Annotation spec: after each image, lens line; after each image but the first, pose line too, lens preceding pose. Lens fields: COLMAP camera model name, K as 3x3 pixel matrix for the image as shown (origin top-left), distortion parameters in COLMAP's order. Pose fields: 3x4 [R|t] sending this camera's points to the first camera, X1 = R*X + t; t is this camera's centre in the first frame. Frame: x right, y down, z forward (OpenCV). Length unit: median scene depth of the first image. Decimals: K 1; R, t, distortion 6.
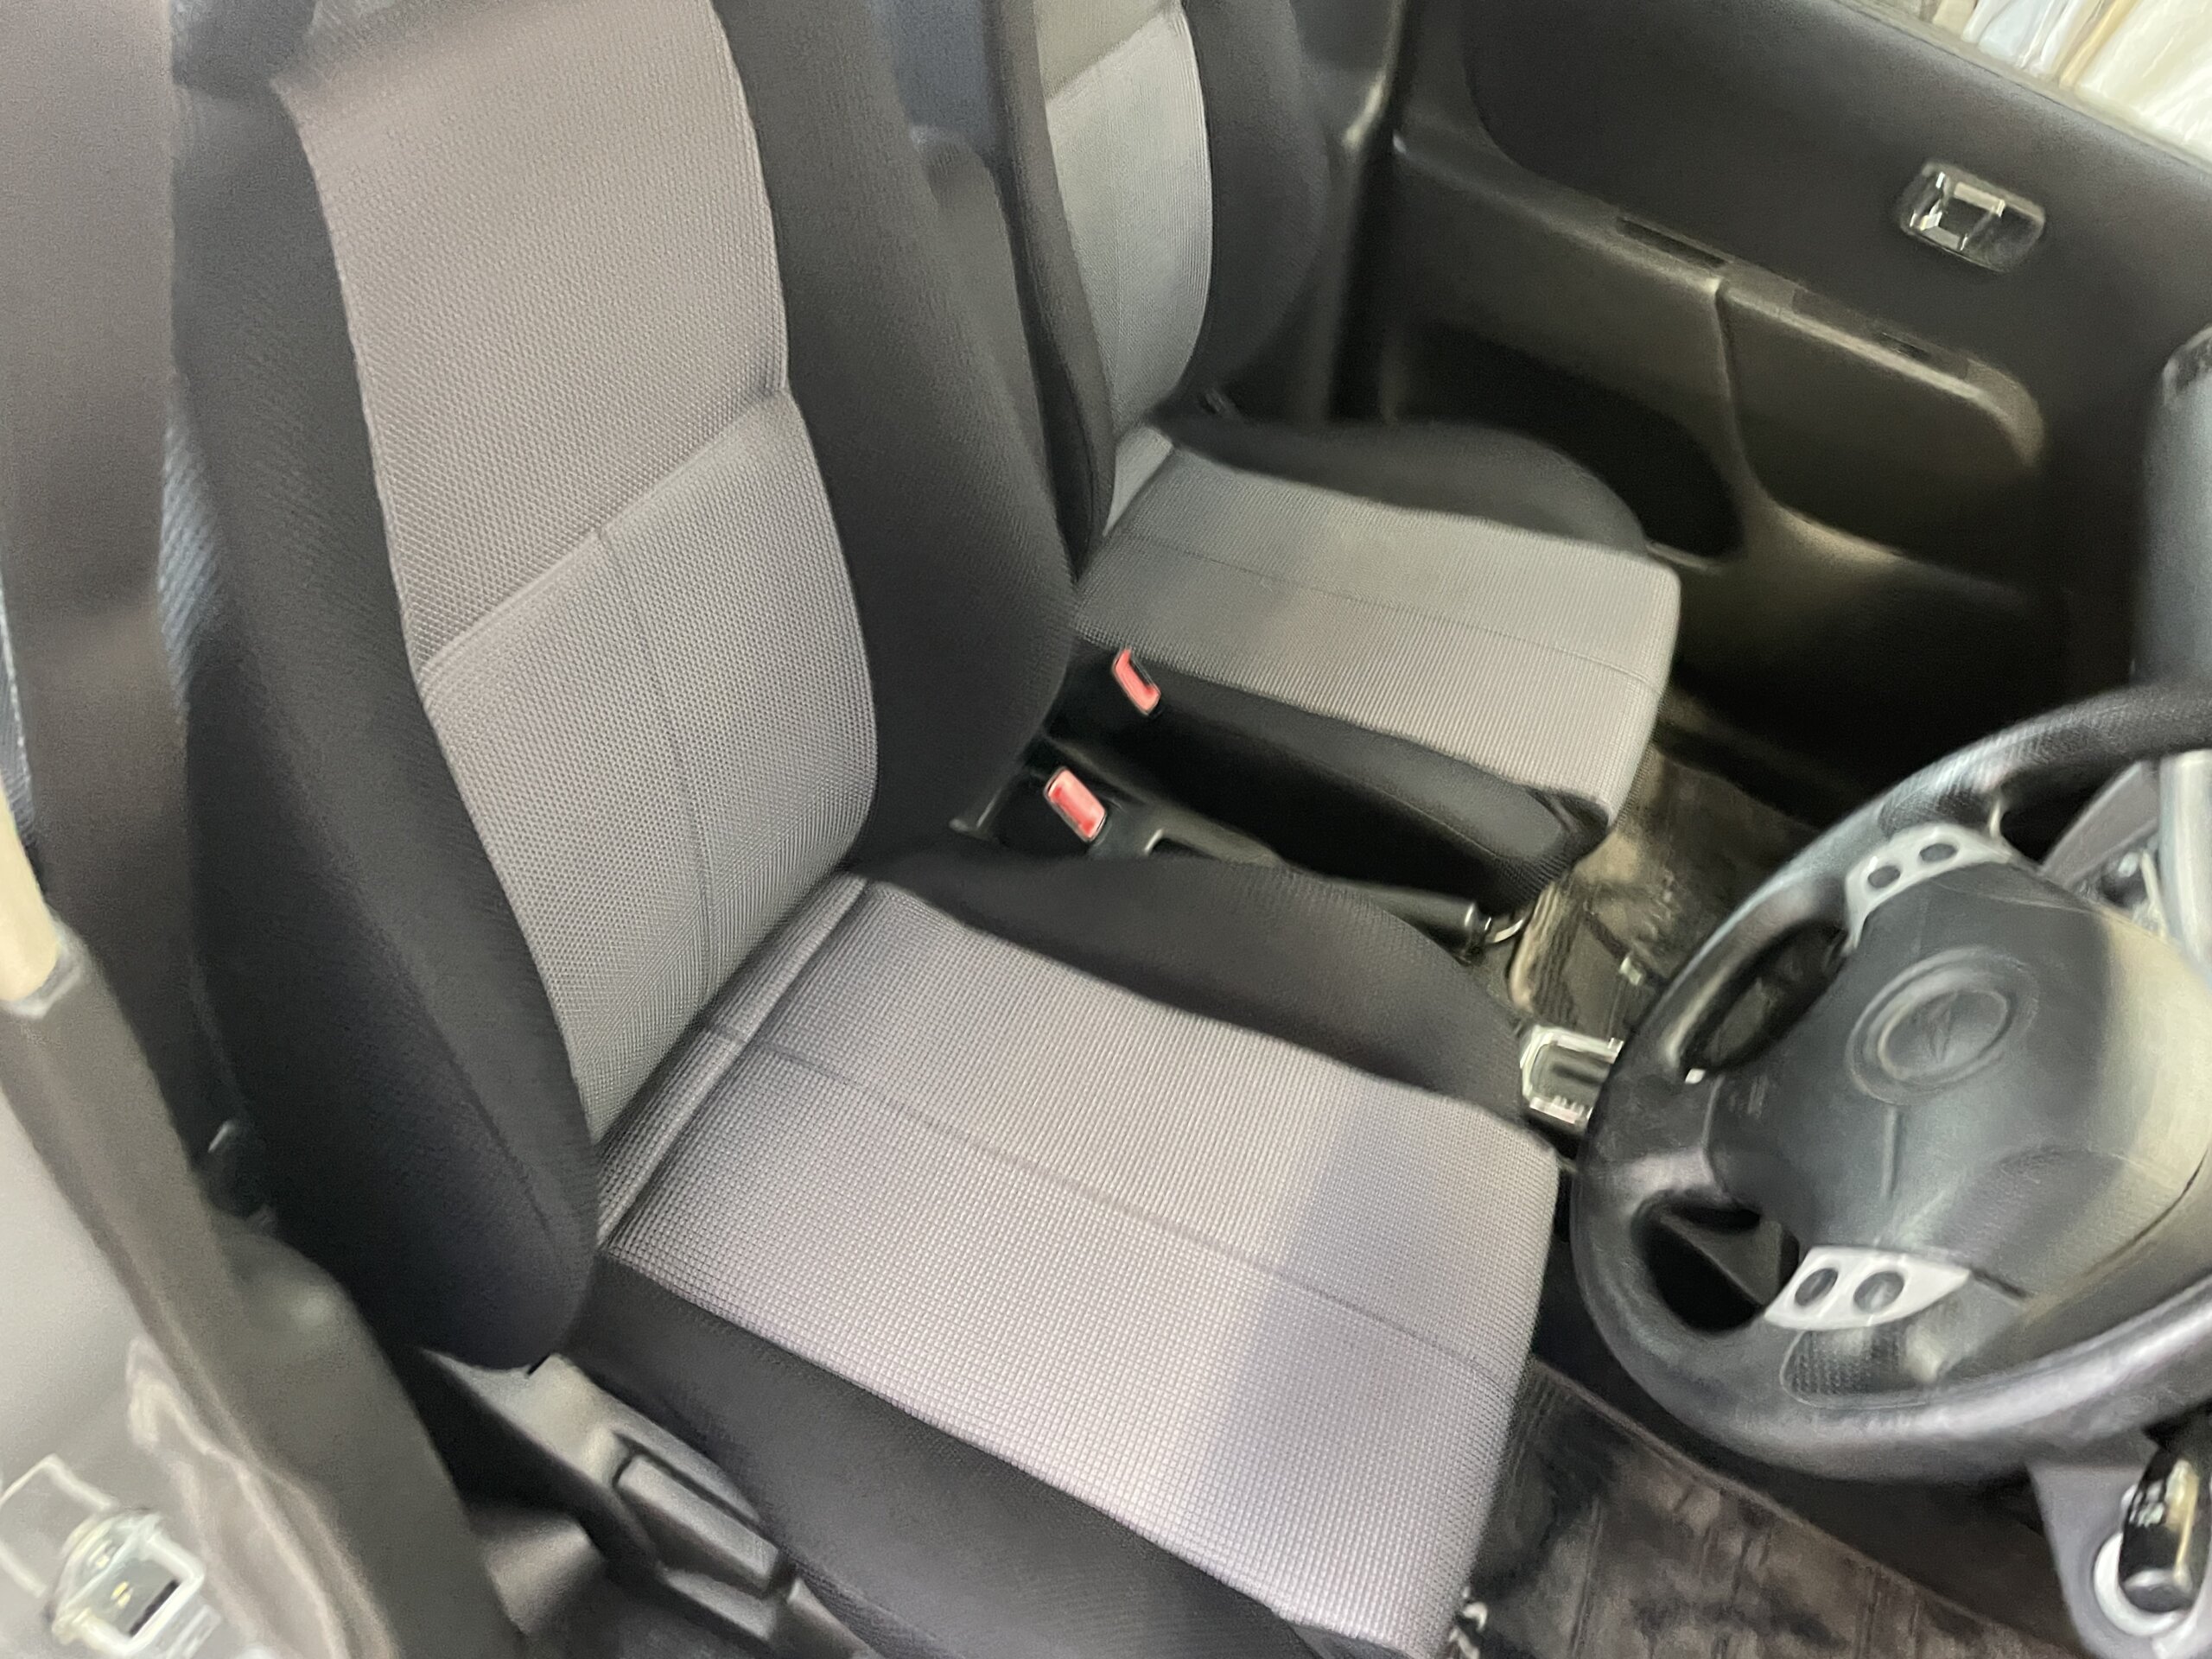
lens RADIAL K [[1676.9, 0, 1093.8], [0, 1676.9, 833.6], [0, 0, 1]] dist [0.052953, -0.088833]
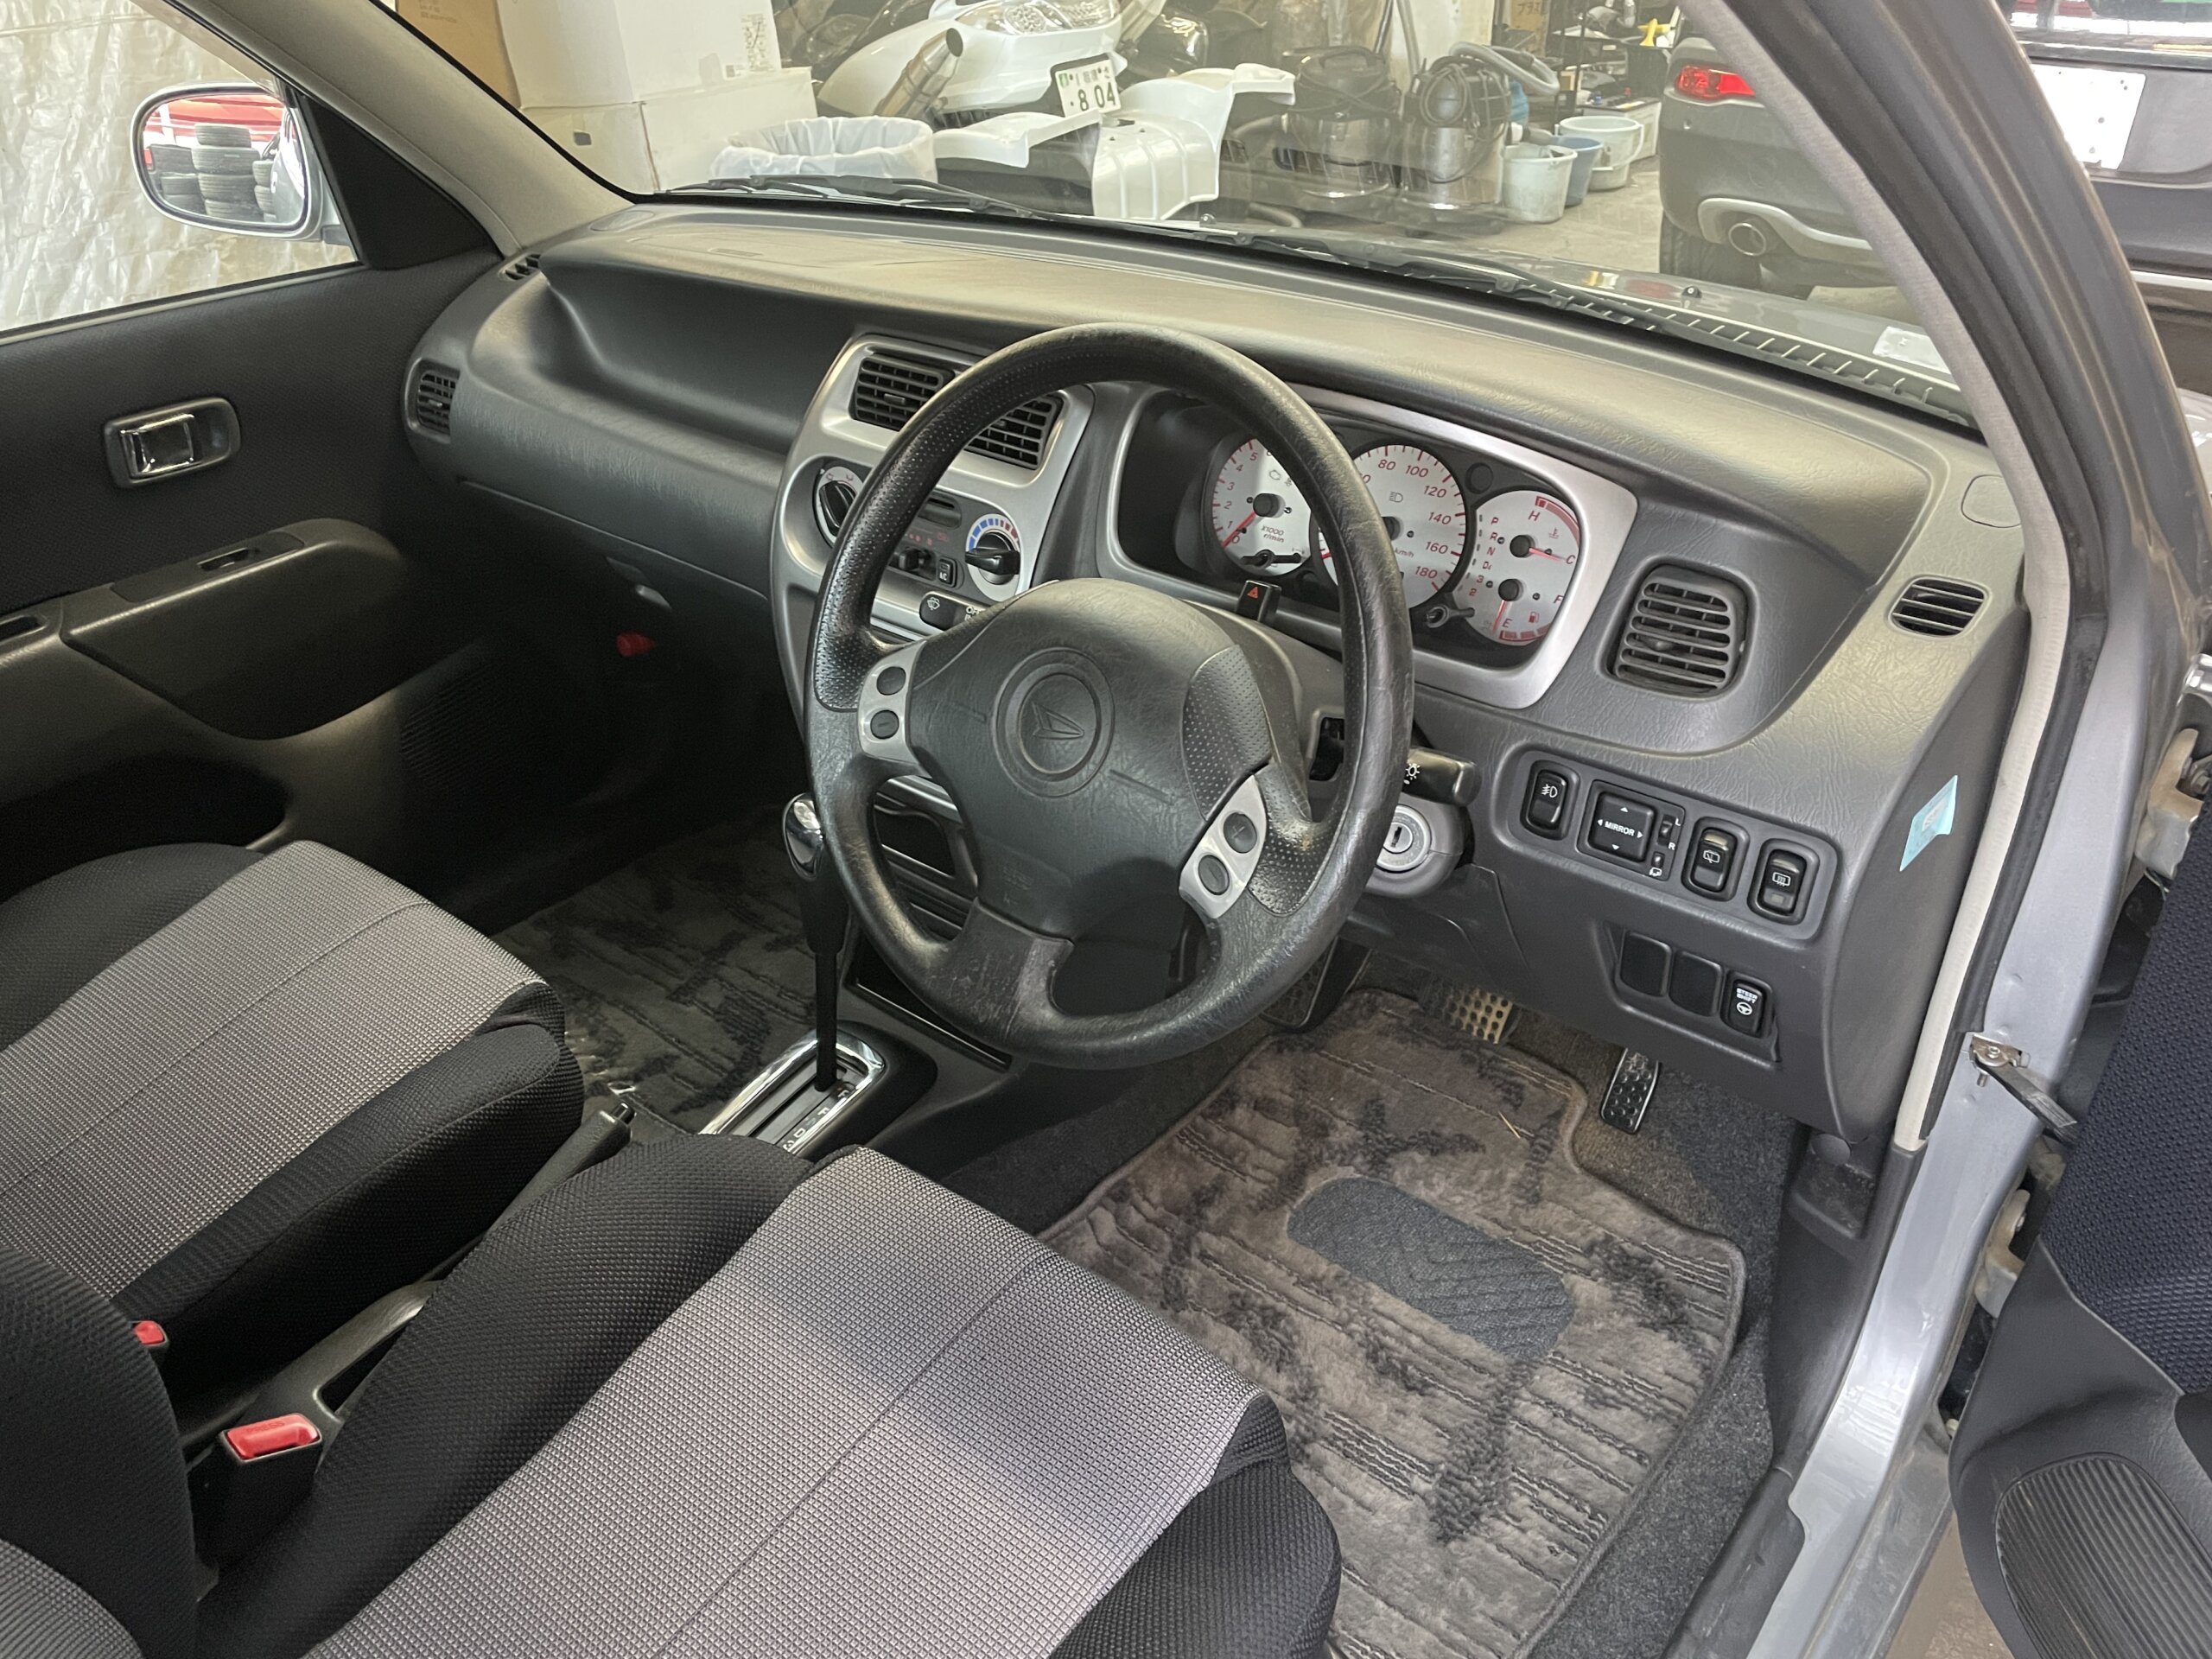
lens RADIAL K [[1676.9, 0, 1098.6], [0, 1676.9, 838.2], [0, 0, 1]] dist [0.052953, -0.088833]
pose [[0.260193, -0.698495, 0.666637, -0.248592], [0.768910, 0.567492, 0.294500, -0.113250], [-0.584017, 0.435957, 0.684737, 0.068778]]
